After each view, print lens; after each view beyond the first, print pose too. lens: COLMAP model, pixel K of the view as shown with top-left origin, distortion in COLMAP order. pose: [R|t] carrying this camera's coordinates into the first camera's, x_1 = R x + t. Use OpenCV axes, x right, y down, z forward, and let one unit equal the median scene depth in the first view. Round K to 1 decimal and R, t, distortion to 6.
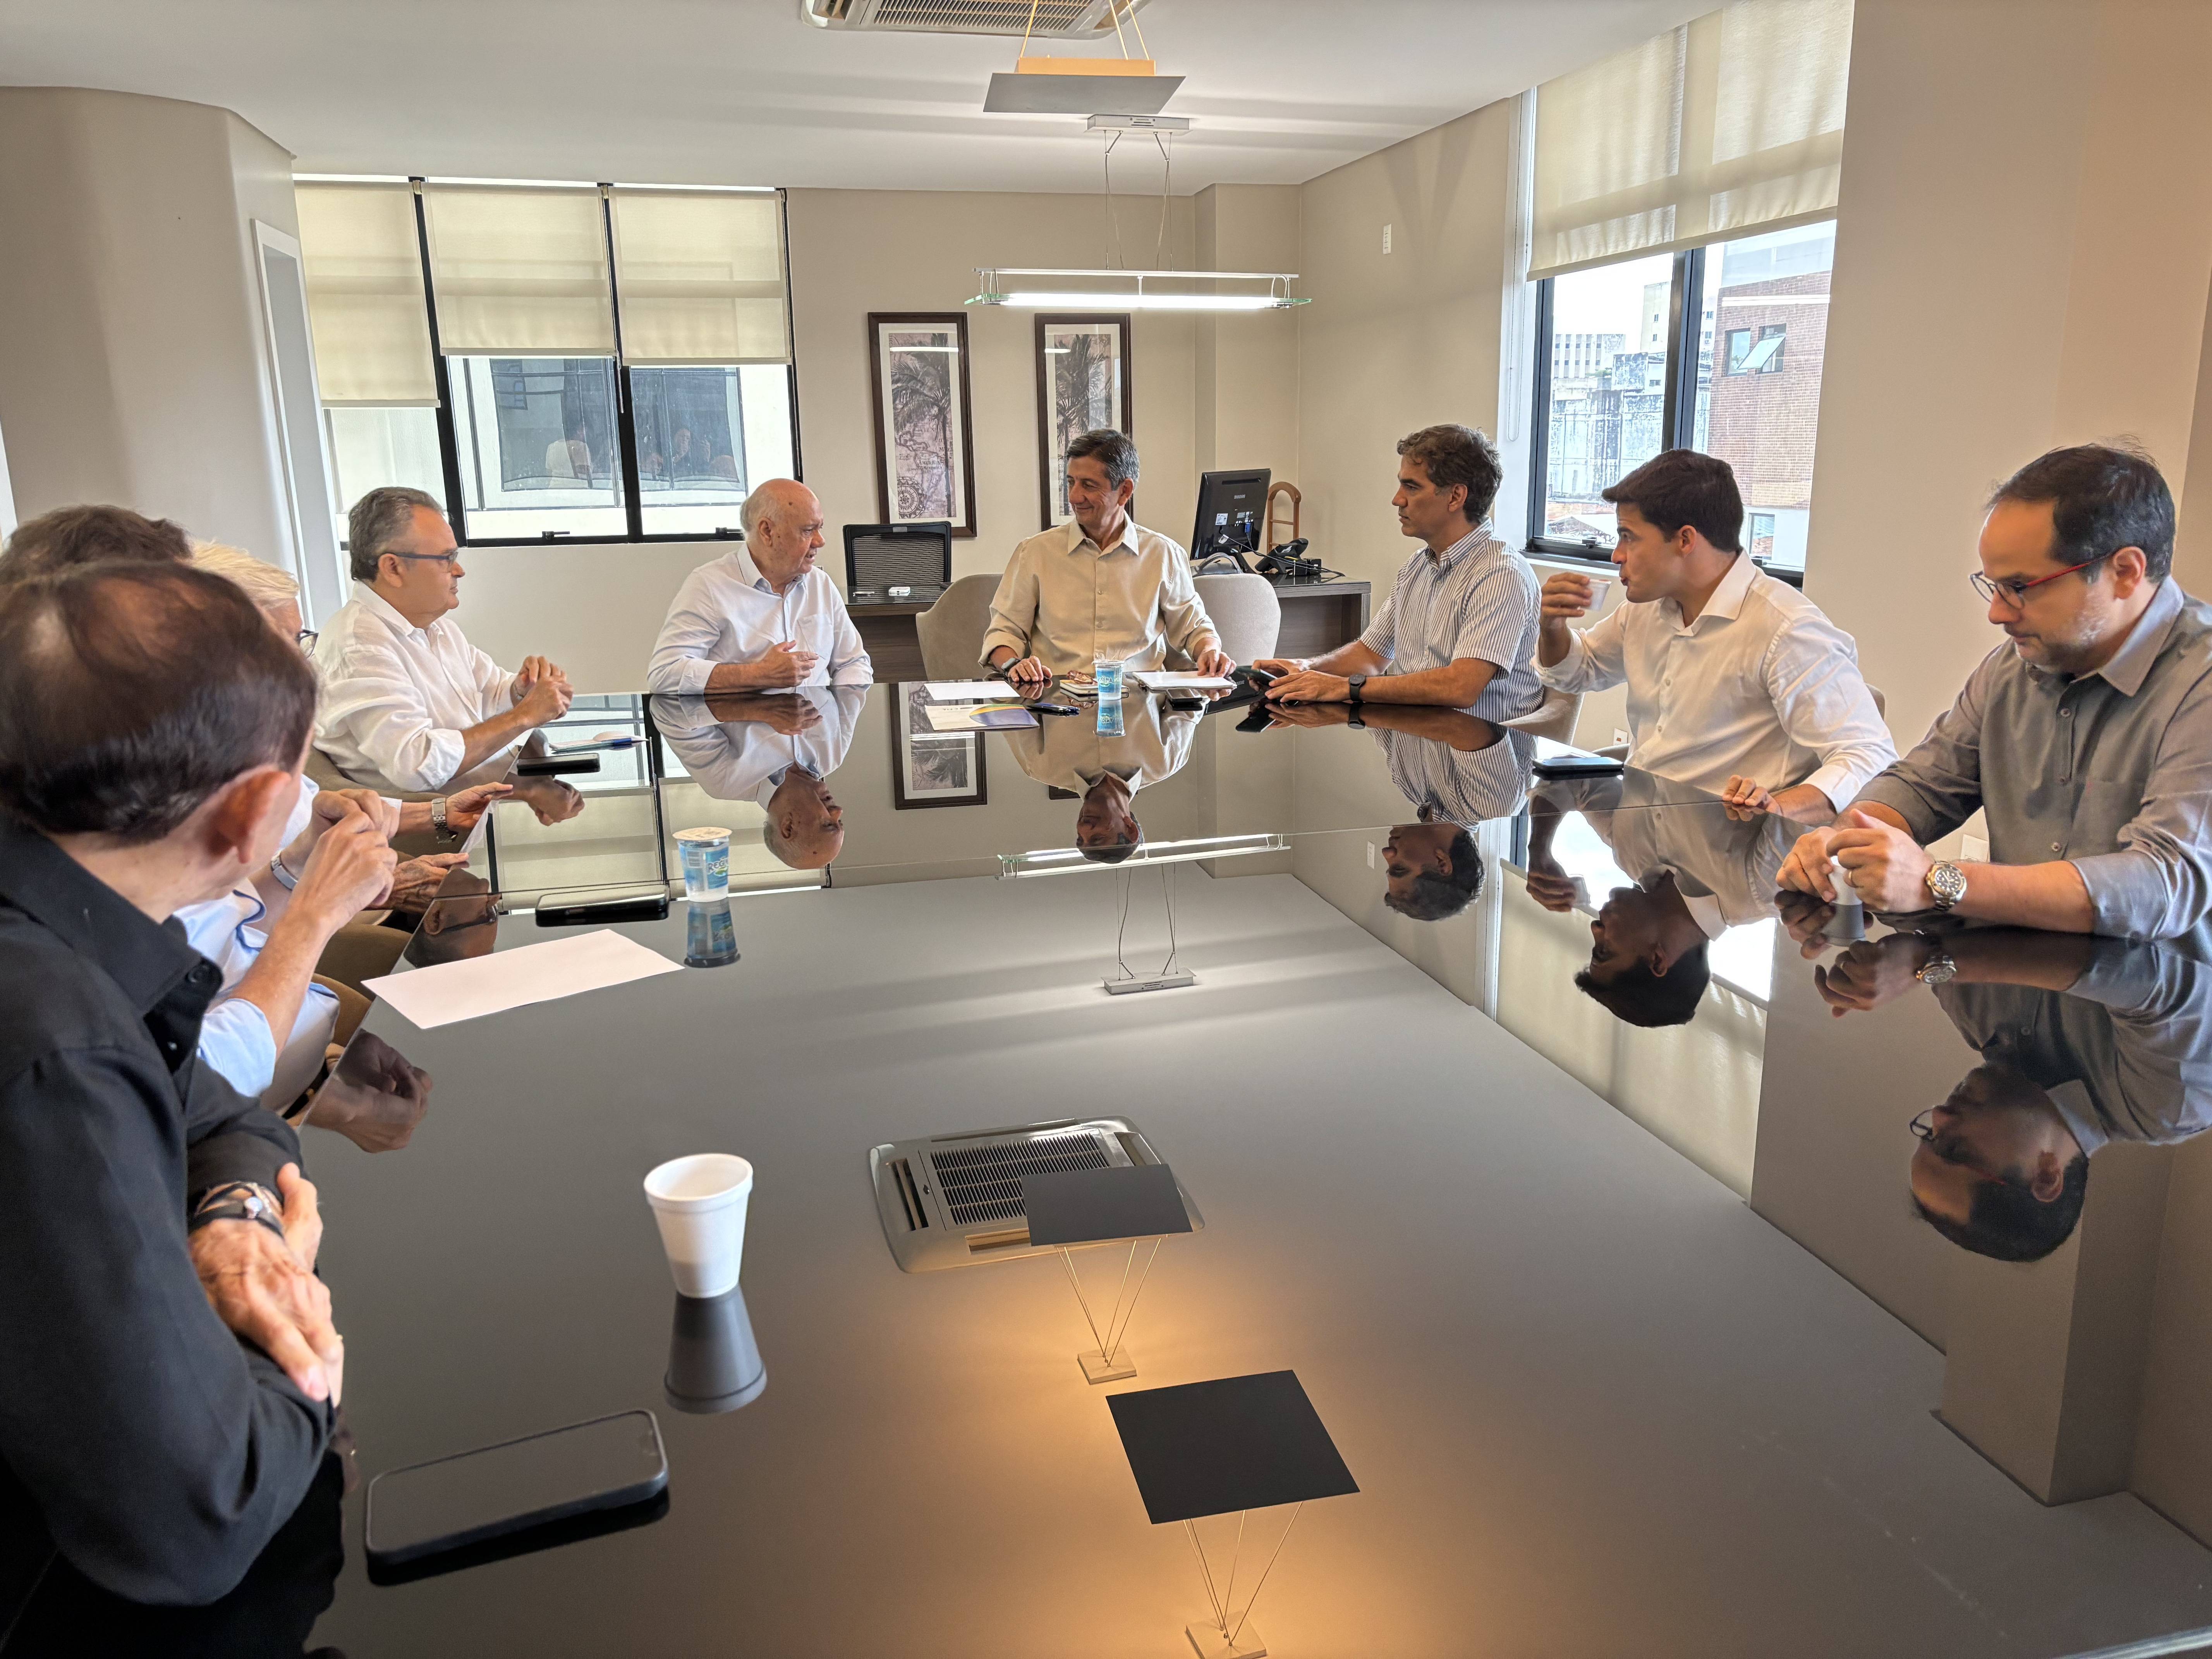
lens RADIAL K [[1665.8, 0, 1107.2], [0, 1665.8, 826.9], [0, 0, 1]] dist [0.039831, -0.007305]
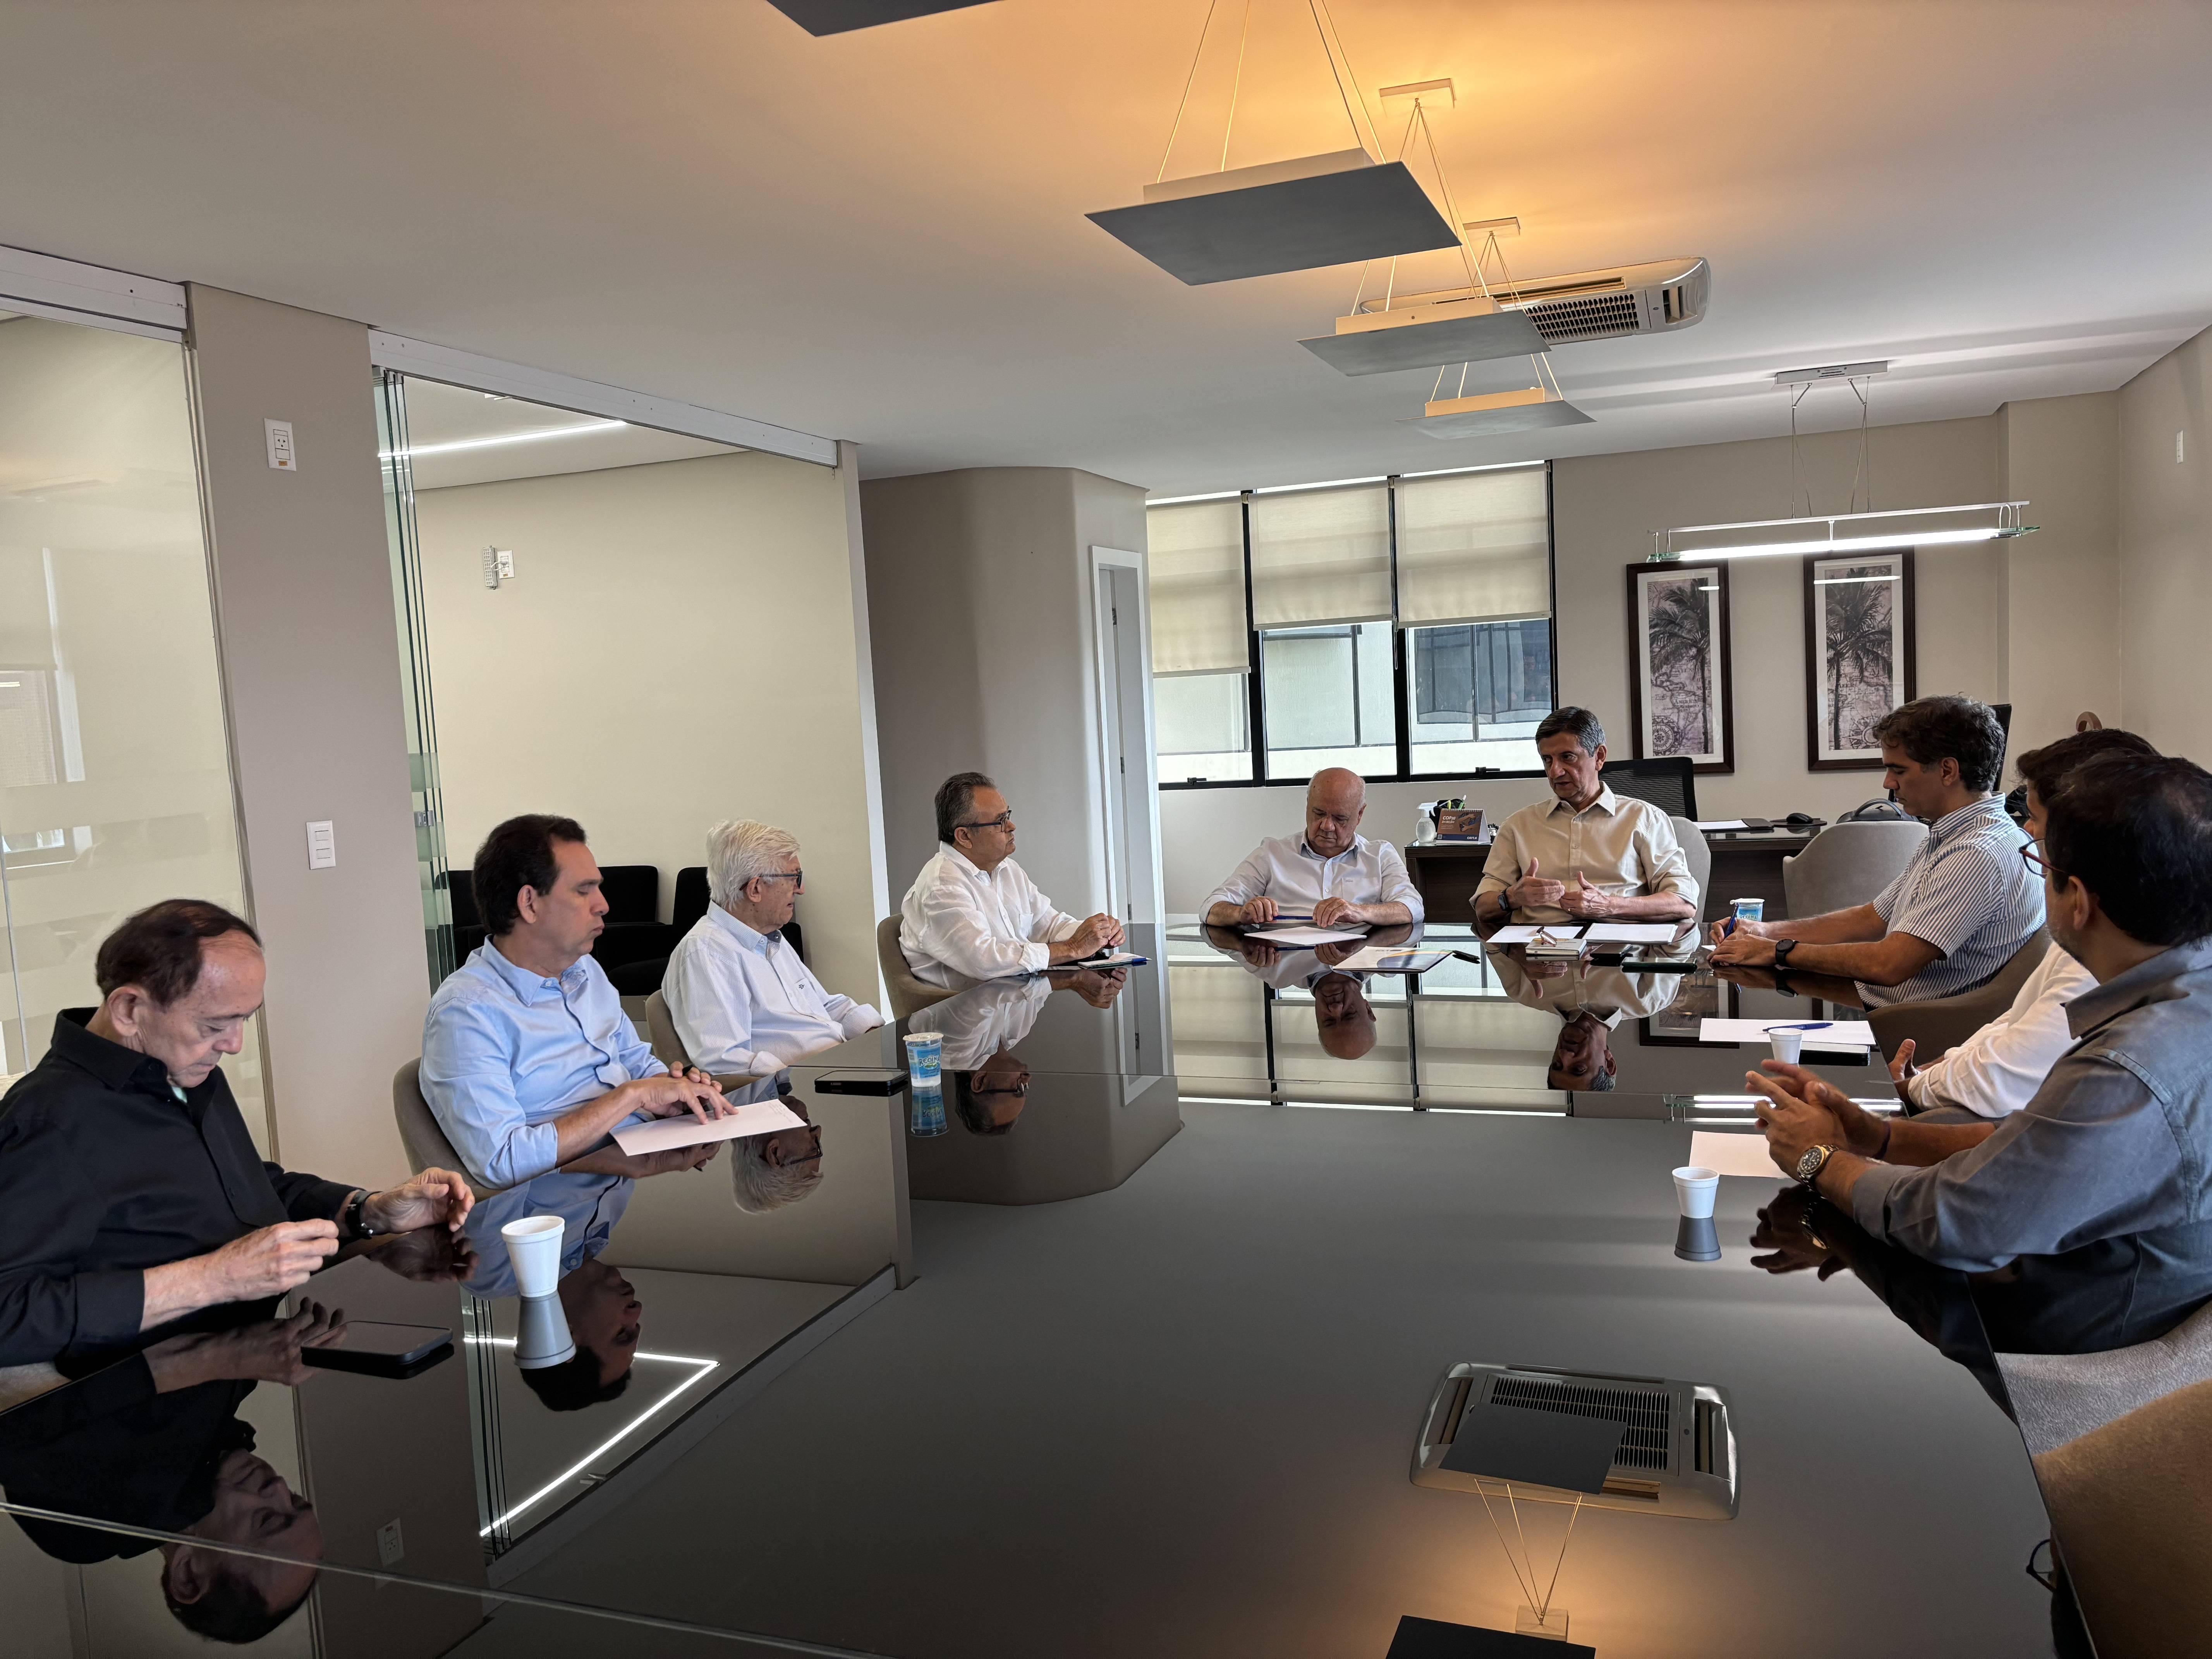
lens RADIAL K [[1665.8, 0, 1103.4], [0, 1665.8, 832.1], [0, 0, 1]] dist [0.039831, -0.007305]
pose [[0.829086, 0.014630, -0.558929, 0.180670], [-0.083352, 0.991721, -0.097681, -0.011770], [0.552873, 0.127574, 0.823442, -0.023760]]
